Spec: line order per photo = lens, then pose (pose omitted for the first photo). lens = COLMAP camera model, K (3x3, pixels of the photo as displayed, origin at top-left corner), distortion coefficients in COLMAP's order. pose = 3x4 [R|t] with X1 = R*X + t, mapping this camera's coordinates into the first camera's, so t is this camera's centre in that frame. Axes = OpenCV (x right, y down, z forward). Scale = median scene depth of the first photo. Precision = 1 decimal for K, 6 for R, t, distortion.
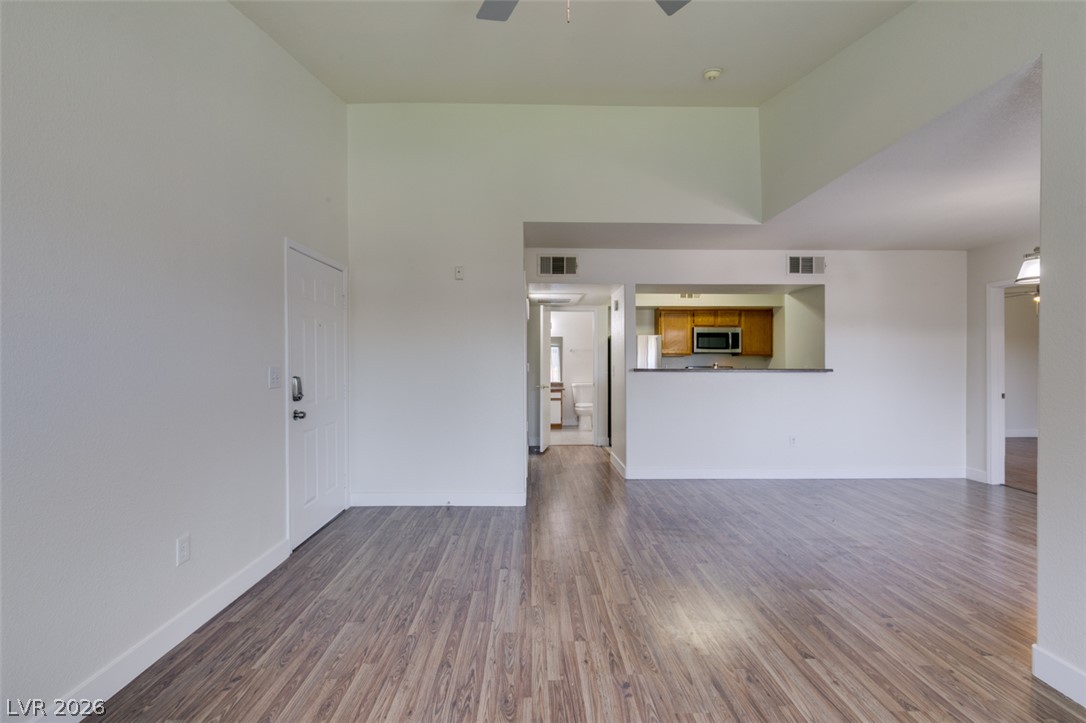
lens RADIAL K [[487.5, 0, 540.5], [0, 487.5, 361.7], [0, 0, 1]] dist [0.002787, -0.000346]
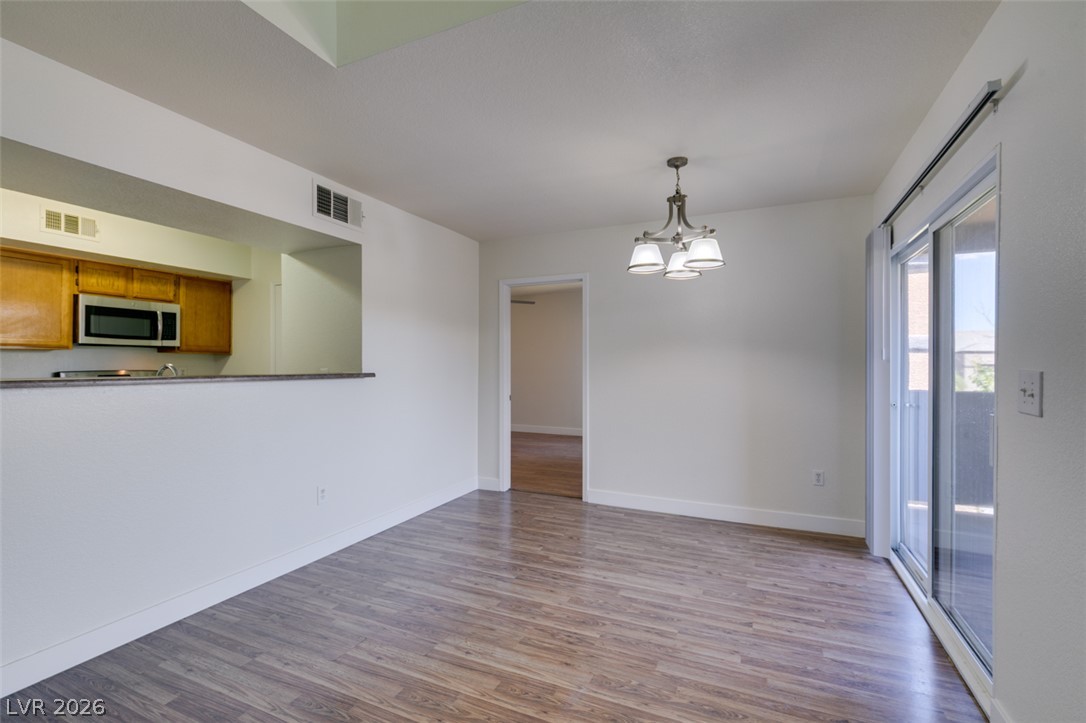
lens RADIAL K [[486.2, 0, 542.0], [0, 486.2, 363.7], [0, 0, 1]] dist [-0.002550, -0.000649]
pose [[0.428877, 0.000832, 0.903363, 0.119841], [-0.002019, 0.999998, 0.000037, 0.001983], [-0.903361, -0.001840, 0.428877, 0.634504]]
